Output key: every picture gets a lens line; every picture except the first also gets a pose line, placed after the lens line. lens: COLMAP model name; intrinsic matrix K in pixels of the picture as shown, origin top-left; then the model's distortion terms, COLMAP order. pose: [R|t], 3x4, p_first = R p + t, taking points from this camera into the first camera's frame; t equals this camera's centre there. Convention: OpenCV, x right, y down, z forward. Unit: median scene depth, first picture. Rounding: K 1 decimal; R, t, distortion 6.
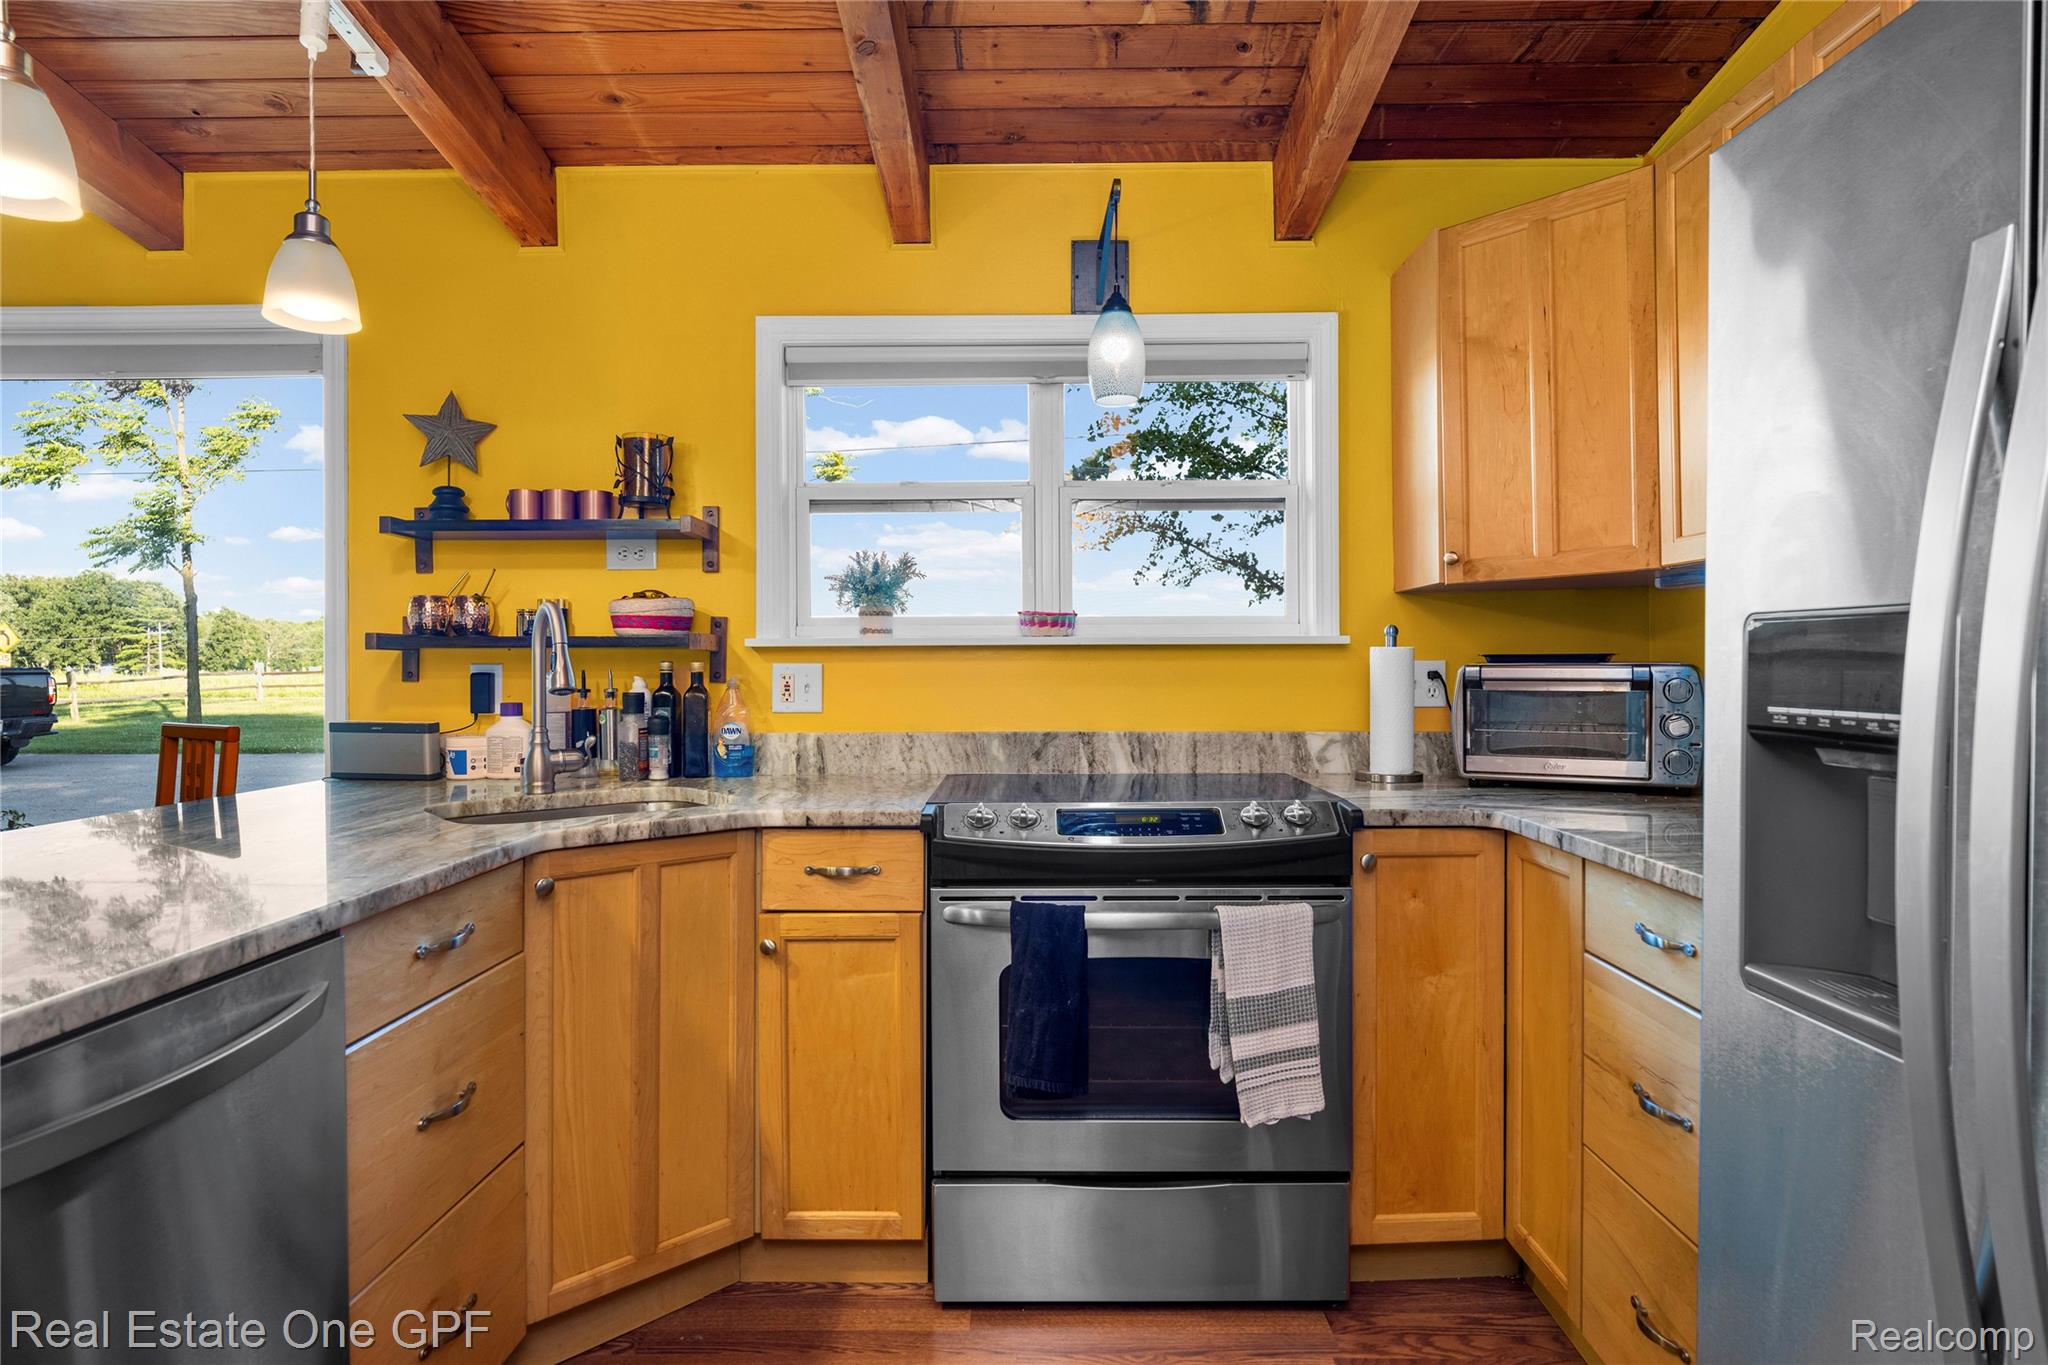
lens RADIAL K [[1113.8, 0, 1025.2], [0, 1113.8, 674.5], [0, 0, 1]] dist [0.000692, -0.001562]
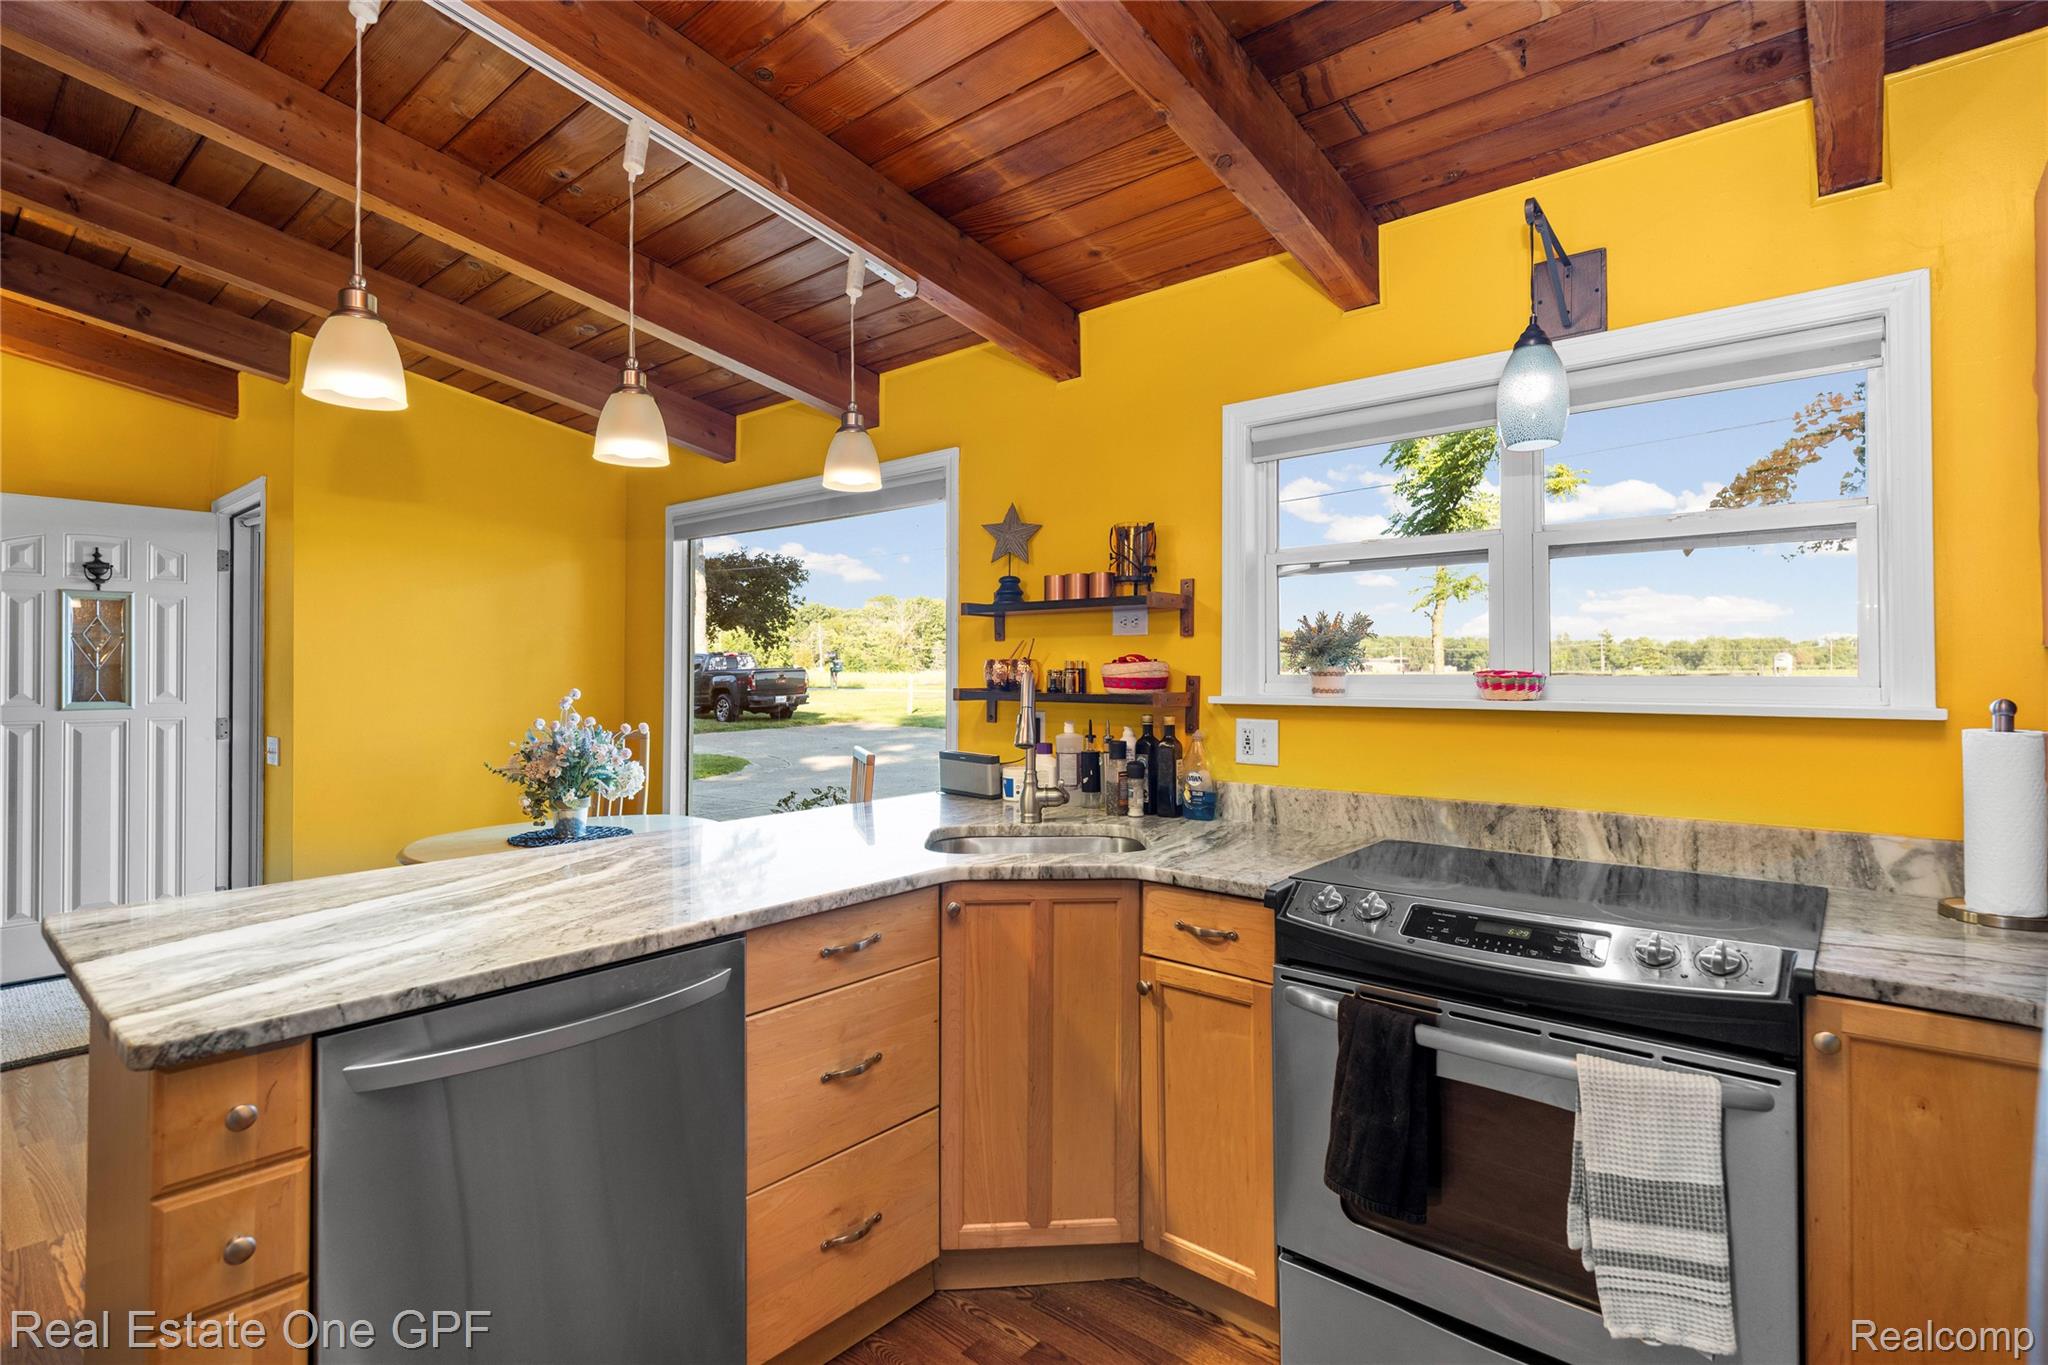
lens RADIAL K [[991.1, 0, 1020.2], [0, 991.1, 661.4], [0, 0, 1]] dist [0.017461, -0.018291]
pose [[0.764764, -0.002673, -0.644305, 0.251135], [-0.005157, 0.999934, -0.010270, -0.057561], [0.644290, 0.011176, 0.764700, 0.118424]]
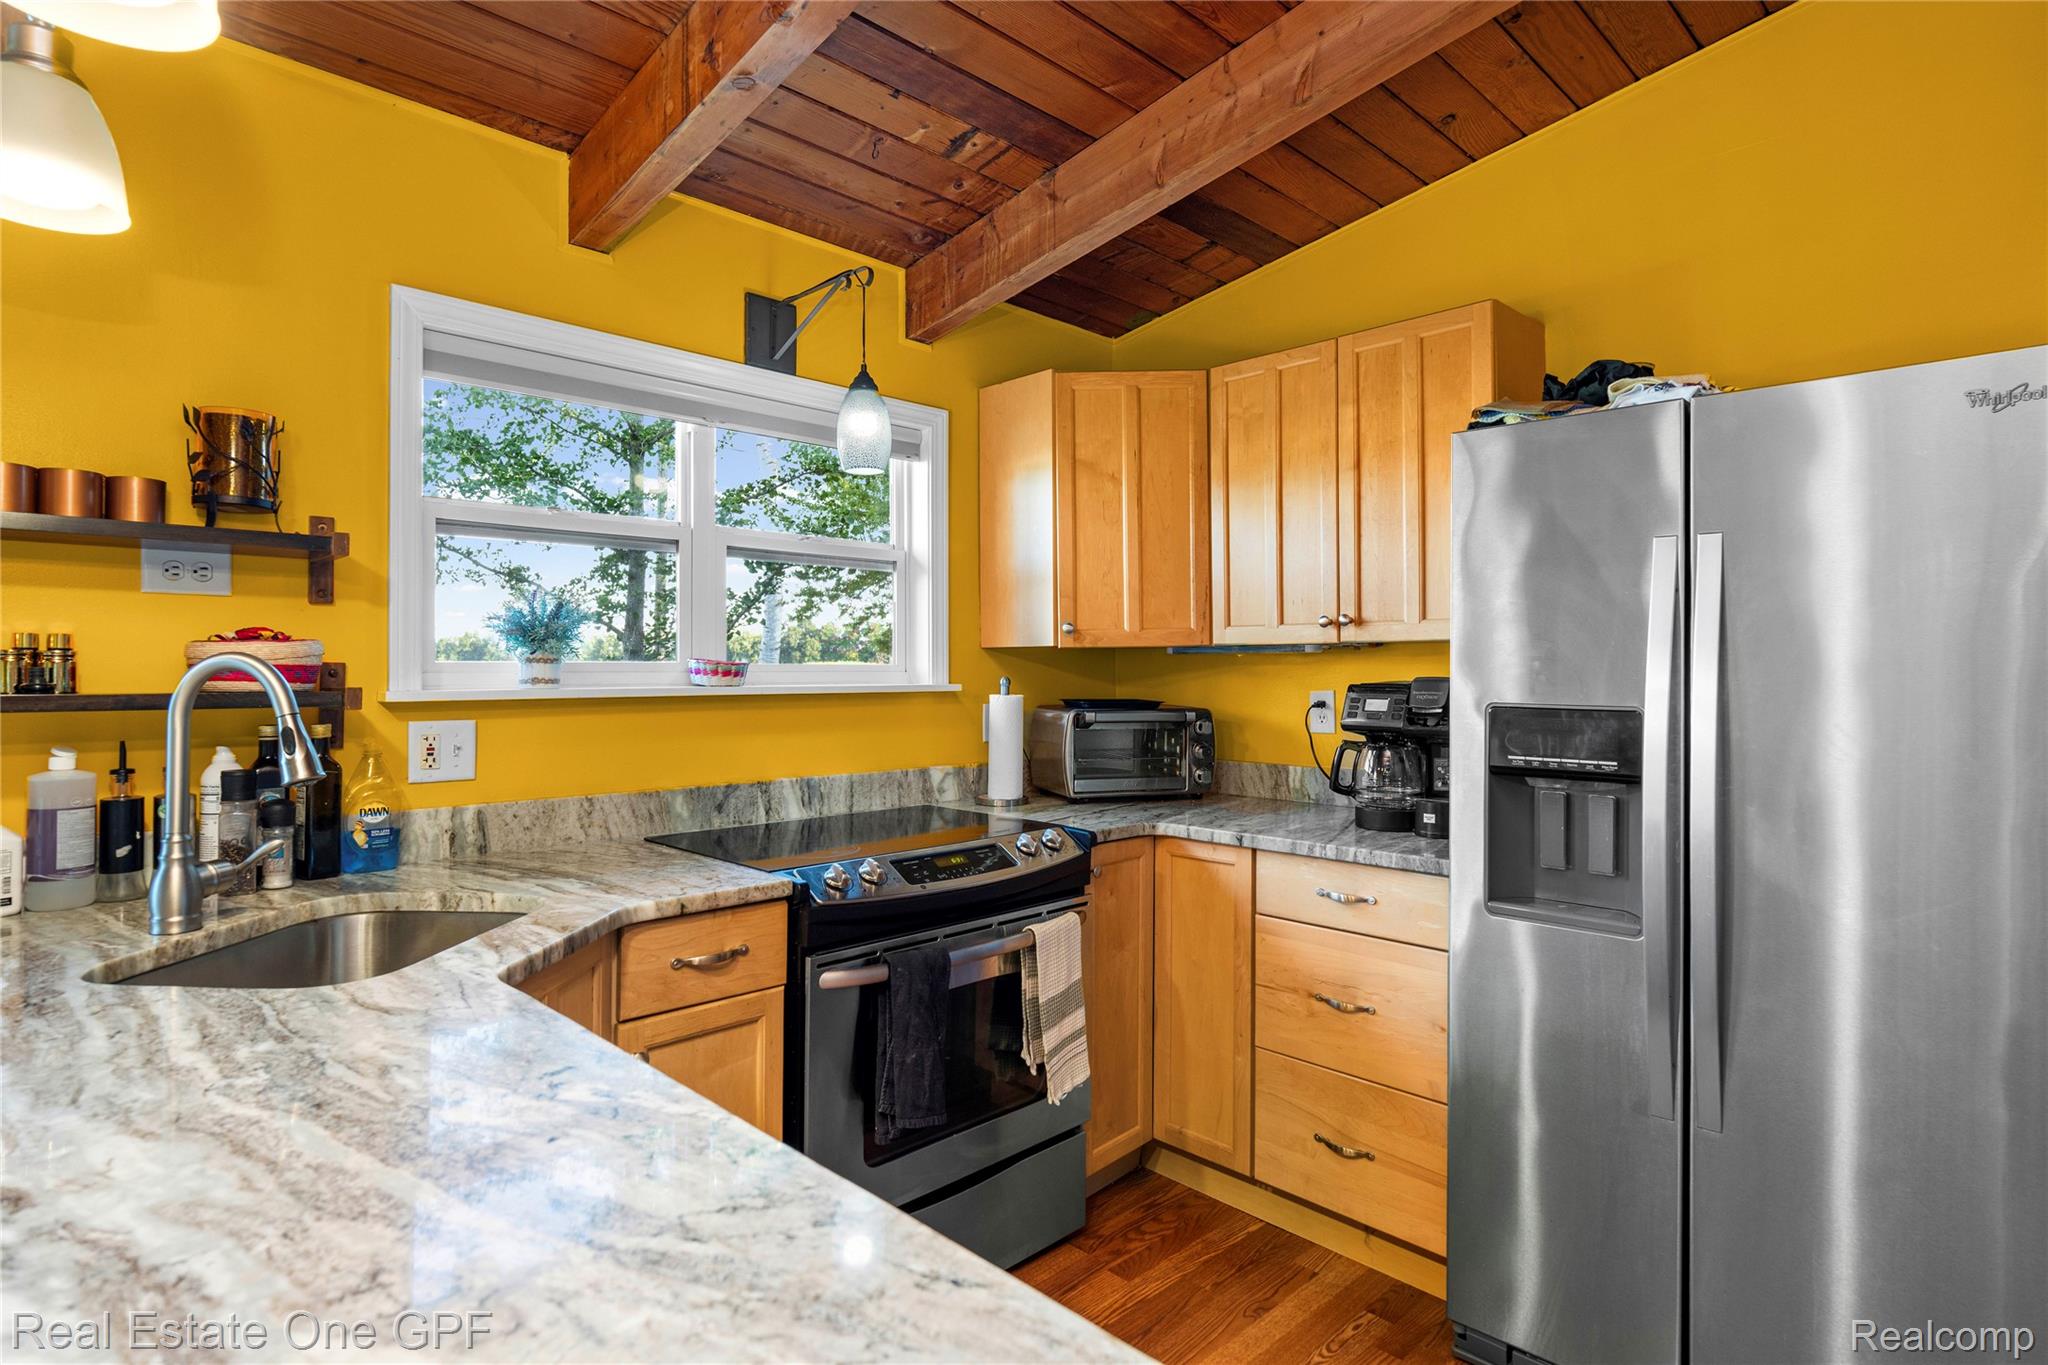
lens RADIAL K [[1075.3, 0, 1030.7], [0, 1075.3, 658.8], [0, 0, 1]] dist [0.000794, -0.000794]
pose [[0.696874, 0.011566, 0.717100, -0.489464], [0.001284, 0.999848, -0.017373, -0.042891], [-0.717192, 0.013027, 0.696753, 0.149591]]
